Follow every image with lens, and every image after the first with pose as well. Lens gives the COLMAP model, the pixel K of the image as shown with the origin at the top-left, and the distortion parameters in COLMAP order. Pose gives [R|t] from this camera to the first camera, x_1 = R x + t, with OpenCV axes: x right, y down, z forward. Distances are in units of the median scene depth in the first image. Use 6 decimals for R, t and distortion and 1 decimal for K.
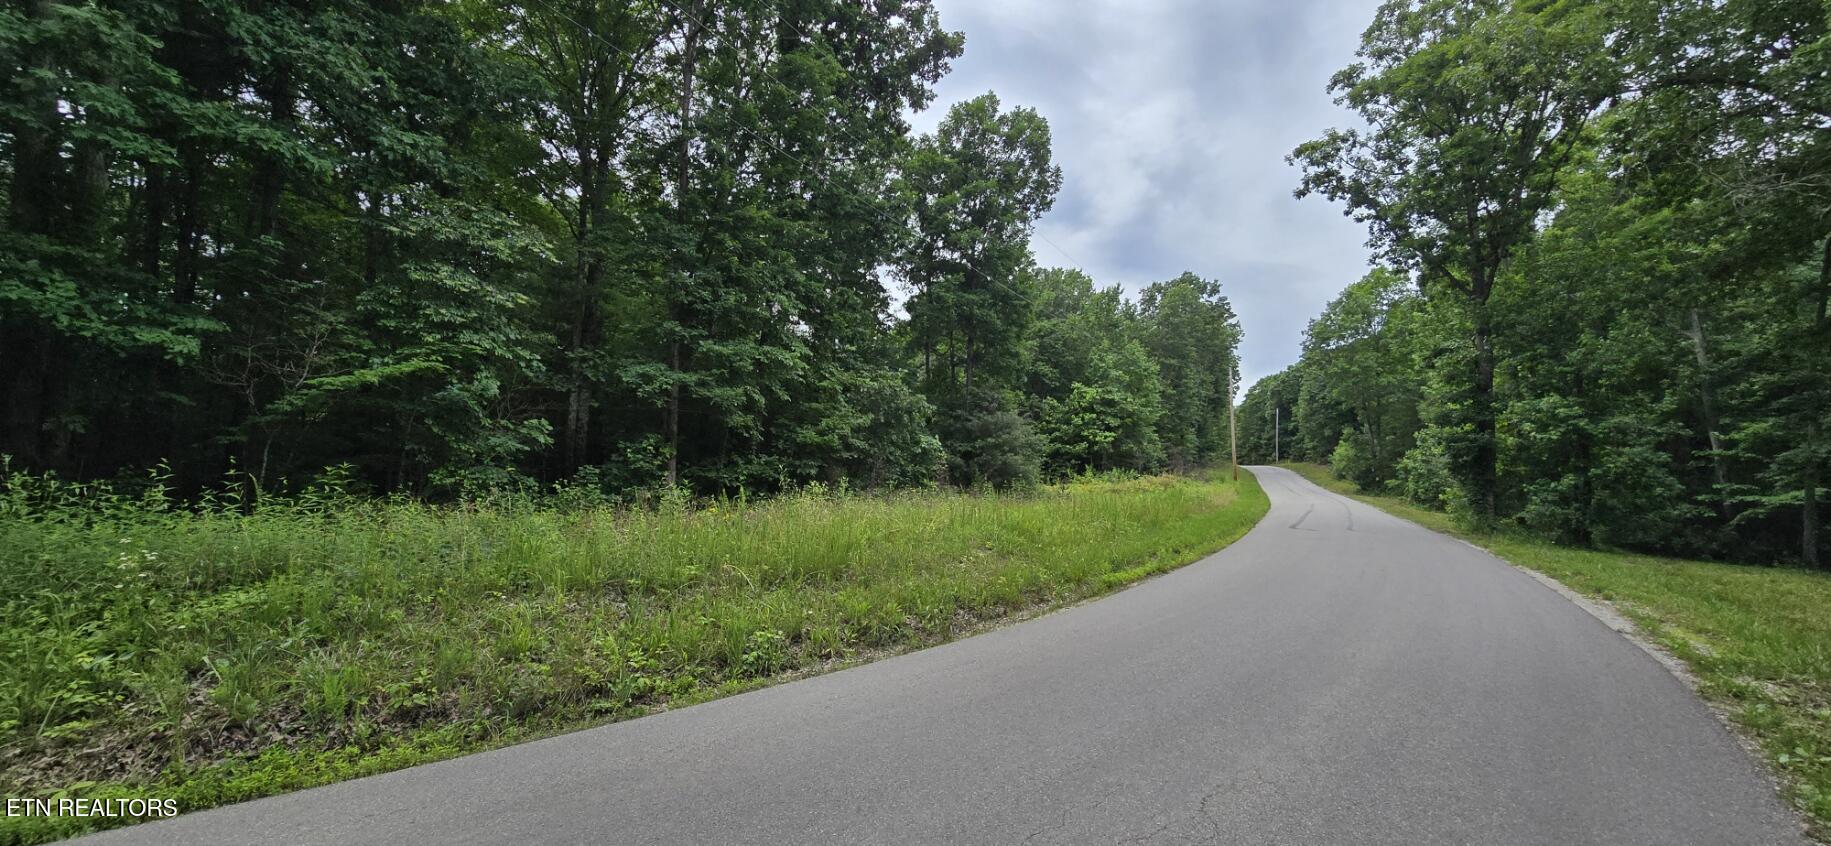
lens RADIAL K [[745.9, 0, 915.5], [0, 745.9, 423.0], [0, 0, 1]] dist [-0.000308, 0.000025]
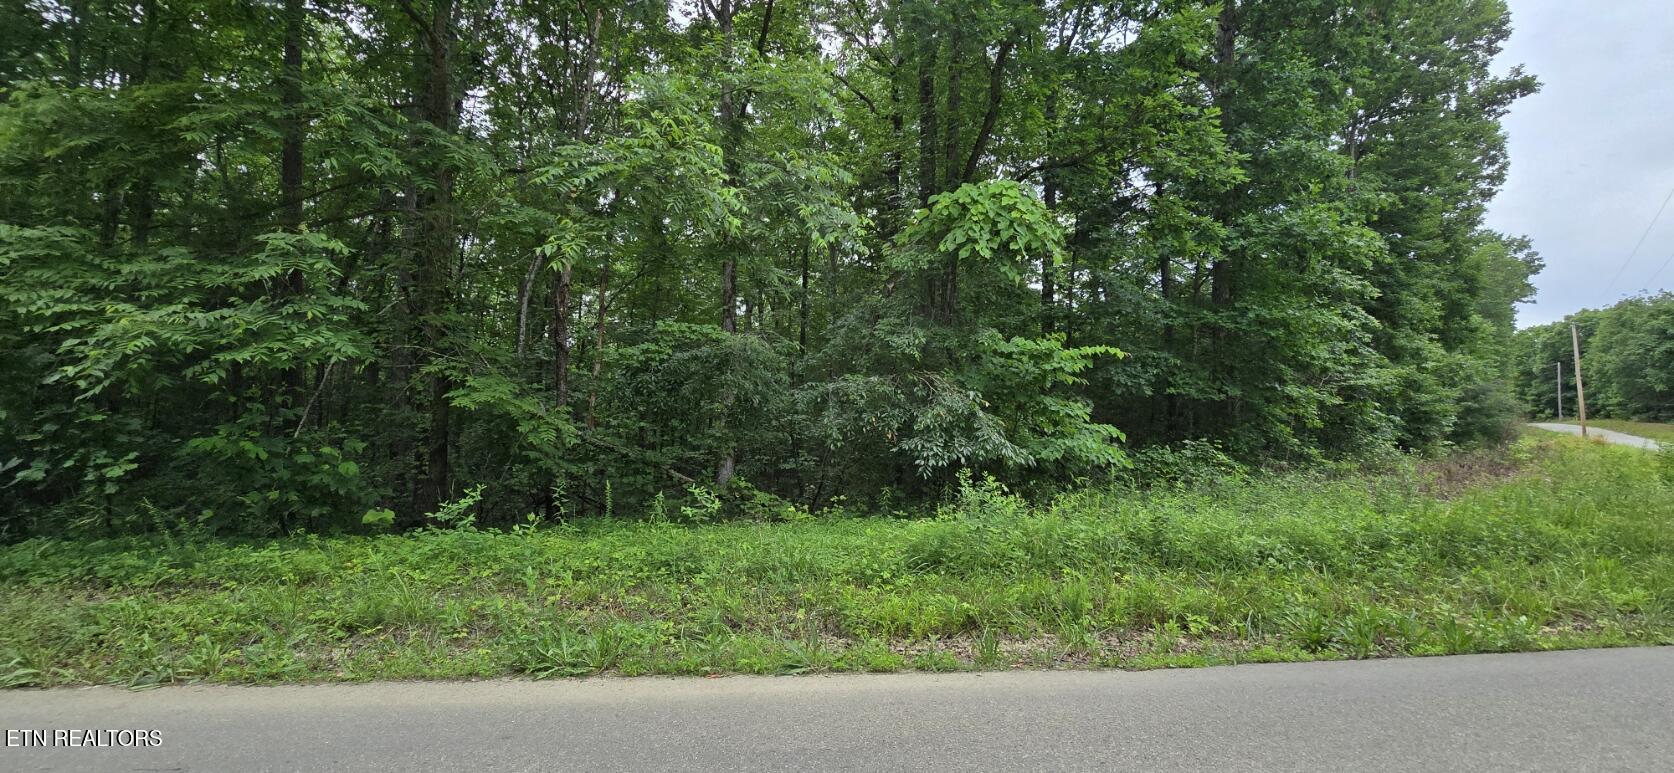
lens RADIAL K [[676.8, 0, 837.0], [0, 676.8, 386.5], [0, 0, 1]] dist [-0.000894, -0.000035]
pose [[0.956128, -0.023522, -0.292004, -0.312575], [0.023107, 0.999721, -0.004869, -0.014277], [0.292037, -0.002092, 0.956405, -0.173145]]
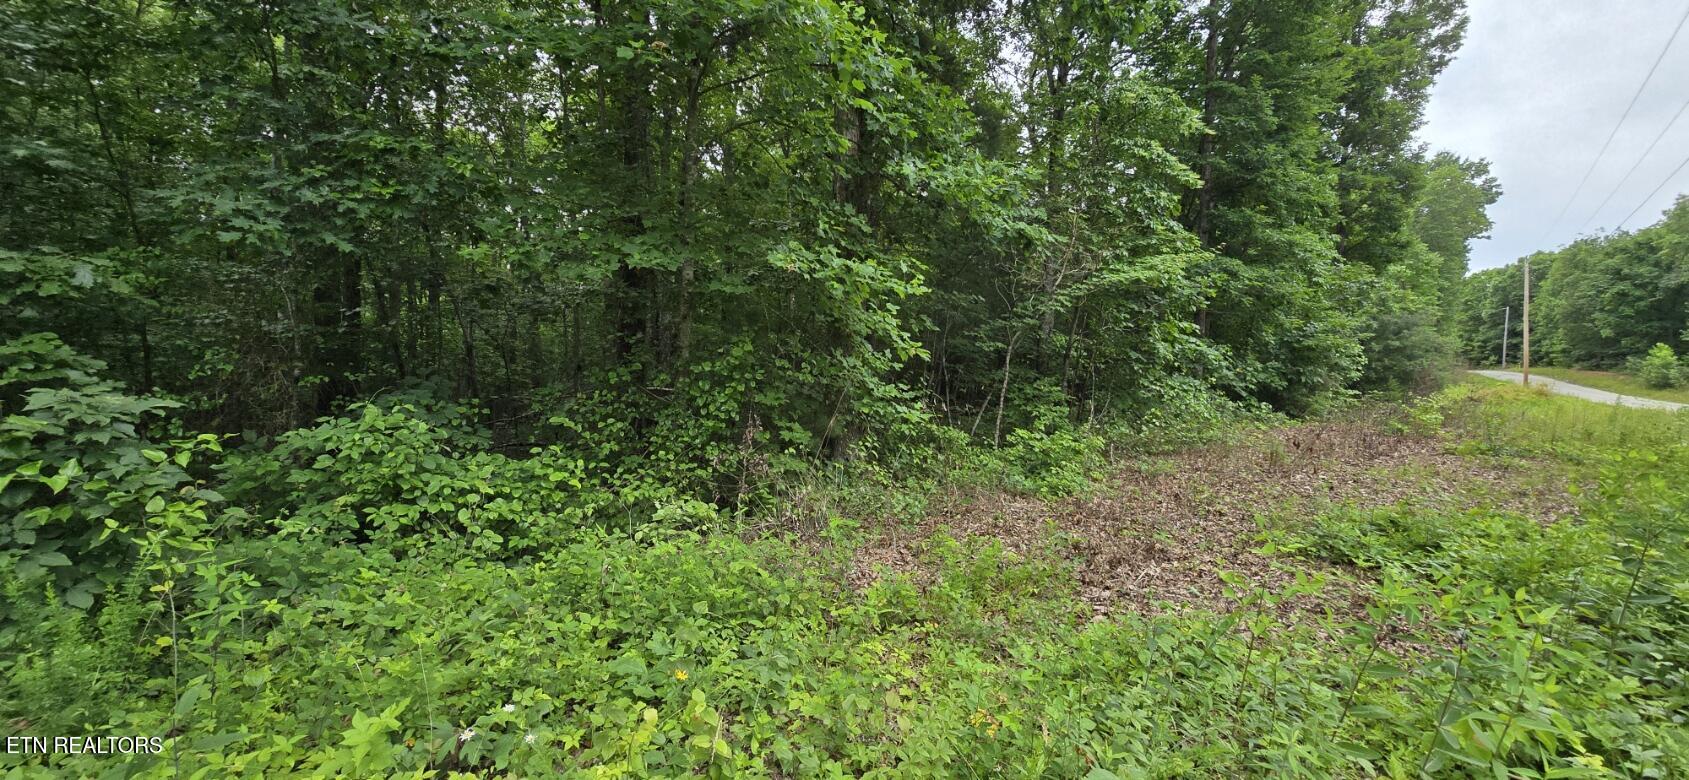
lens RADIAL K [[688.2, 0, 844.5], [0, 688.2, 390.0], [0, 0, 1]] dist [-0.007965, 0.000023]
pose [[0.969694, 0.011636, -0.244047, -0.190065], [0.010106, 0.996100, 0.087652, 0.000071], [0.244115, -0.087462, 0.965794, 0.034070]]
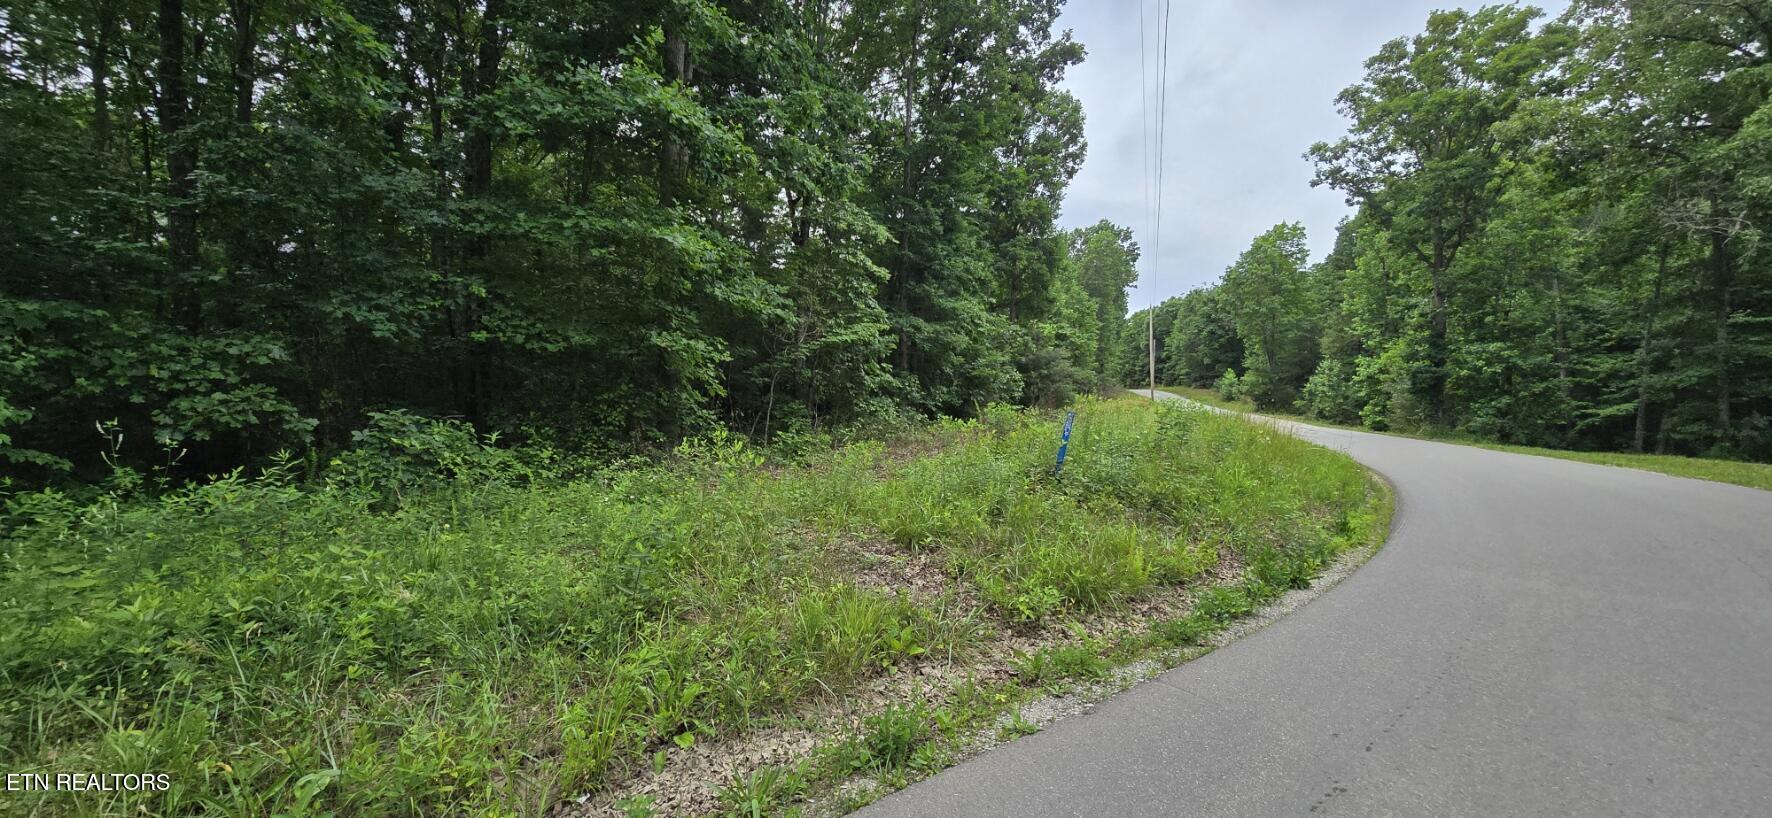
lens RADIAL K [[718.4, 0, 886.0], [0, 718.4, 409.0], [0, 0, 1]] dist [-0.000589, -0.000038]
pose [[0.989607, -0.011557, 0.143335, -0.188633], [-0.000192, 0.996659, 0.081681, -0.007319], [-0.143800, -0.080859, 0.986298, -0.077041]]
